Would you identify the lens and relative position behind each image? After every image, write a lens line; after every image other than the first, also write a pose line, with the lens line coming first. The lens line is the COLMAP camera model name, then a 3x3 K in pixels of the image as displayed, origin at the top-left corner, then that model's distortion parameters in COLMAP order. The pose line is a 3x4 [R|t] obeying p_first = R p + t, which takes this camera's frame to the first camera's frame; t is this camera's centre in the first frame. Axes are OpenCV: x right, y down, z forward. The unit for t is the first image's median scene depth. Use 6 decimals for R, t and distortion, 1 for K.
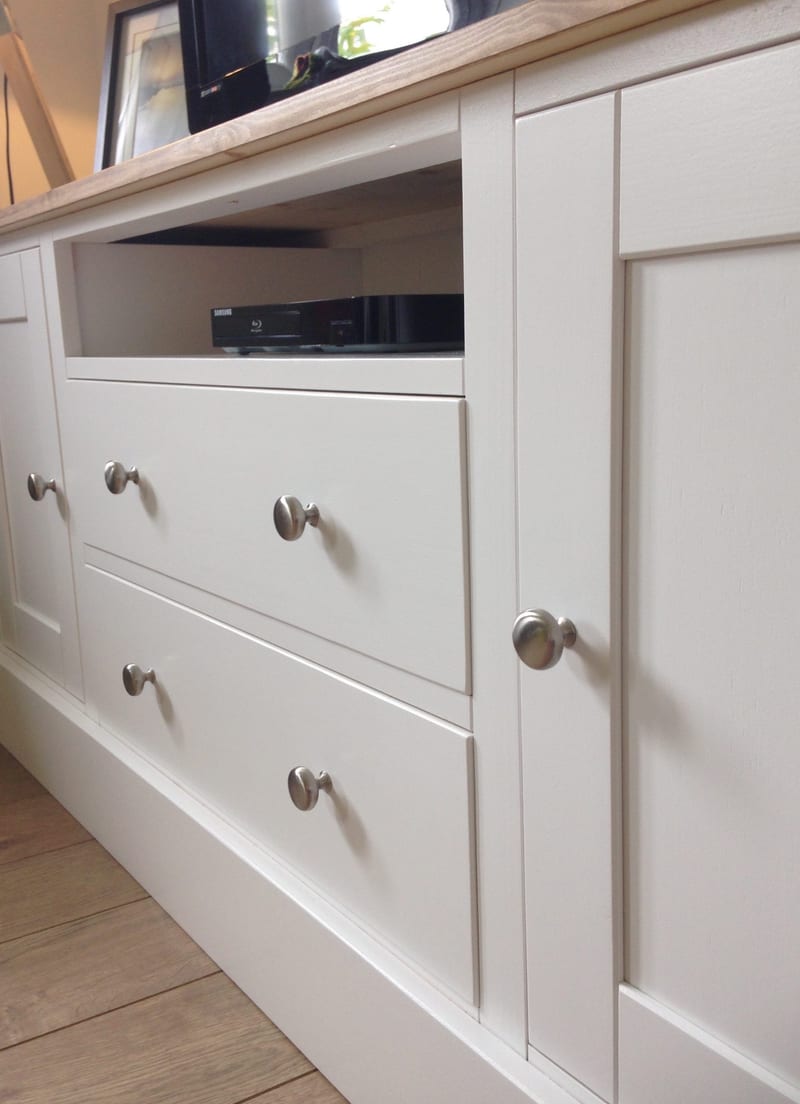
lens RADIAL K [[1139.5, 0, 355.7], [0, 1139.5, 579.2], [0, 0, 1]] dist [0.120221, -0.019502]
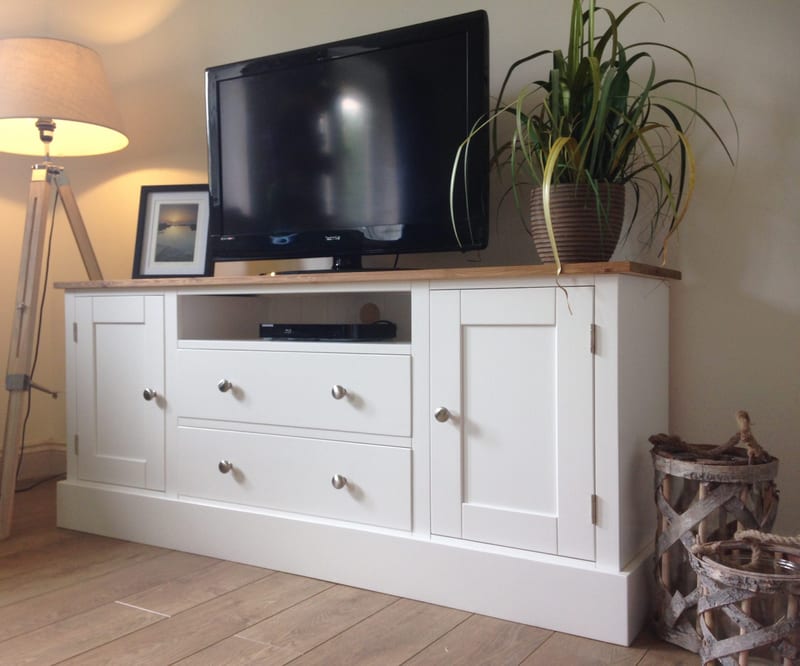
lens RADIAL K [[811.3, 0, 381.0], [0, 811.3, 345.6], [0, 0, 1]] dist [0.106279, -0.002853]
pose [[0.897082, 0.021846, 0.441324, -0.780116], [0.059331, 0.983777, -0.169302, 0.170869], [-0.437863, 0.178062, 0.881232, -0.879087]]
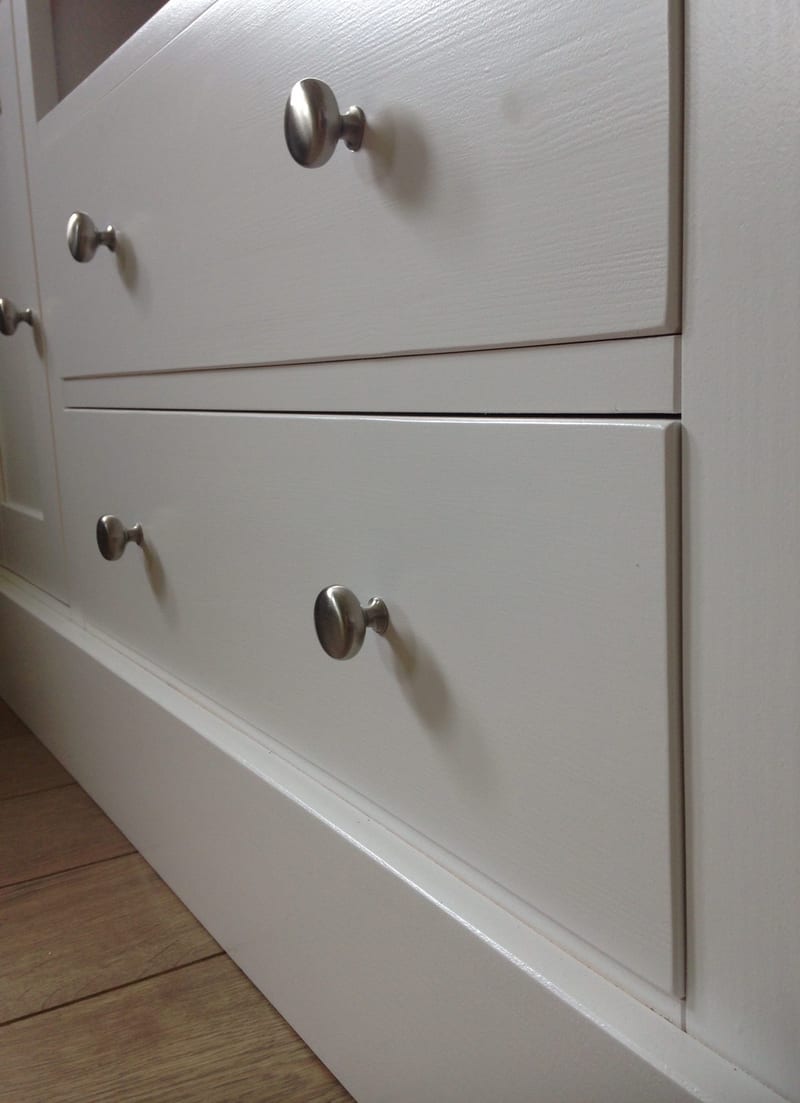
lens RADIAL K [[1080.6, 0, 400.0], [0, 1080.6, 551.5], [0, 0, 1]] dist [0.142472, -0.196320]
pose [[0.999801, -0.000404, -0.019950, -0.003410], [-0.000628, 0.998664, -0.051665, 0.150002], [0.019944, 0.051667, 0.998465, 0.383502]]
